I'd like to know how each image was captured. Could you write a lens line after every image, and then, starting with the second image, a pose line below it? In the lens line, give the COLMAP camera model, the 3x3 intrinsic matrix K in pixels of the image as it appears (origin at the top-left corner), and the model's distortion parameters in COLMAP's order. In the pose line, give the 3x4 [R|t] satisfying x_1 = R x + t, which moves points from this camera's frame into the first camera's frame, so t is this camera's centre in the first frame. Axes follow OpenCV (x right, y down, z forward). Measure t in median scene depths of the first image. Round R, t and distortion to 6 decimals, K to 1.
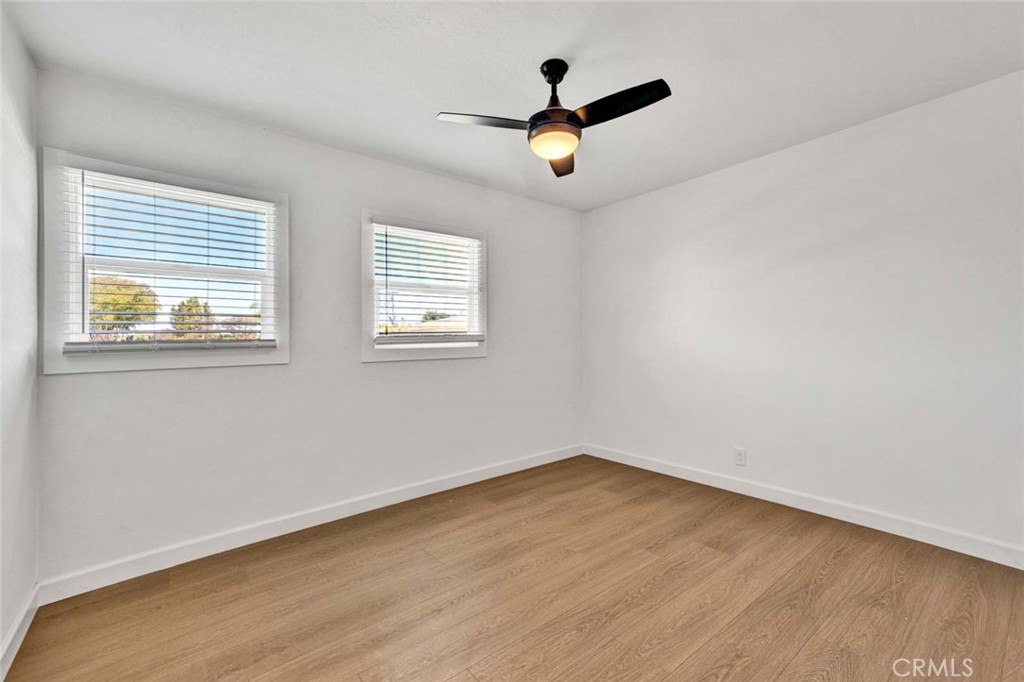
lens RADIAL K [[425.8, 0, 510.7], [0, 425.8, 344.2], [0, 0, 1]] dist [0.000367, 0.000057]
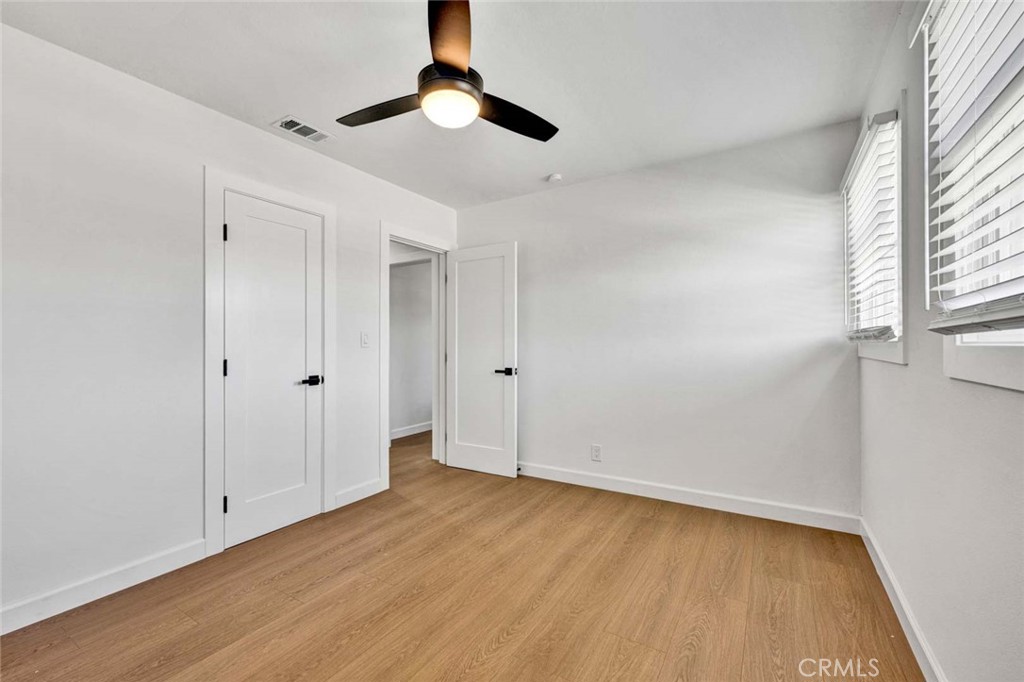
lens RADIAL K [[425.8, 0, 510.7], [0, 425.8, 344.2], [0, 0, 1]] dist [0.000367, 0.000057]
pose [[-0.938819, 0.038983, -0.342198, 0.293516], [0.041472, 0.999140, 0.000043, 0.008948], [0.341905, -0.014152, -0.939628, 2.092718]]
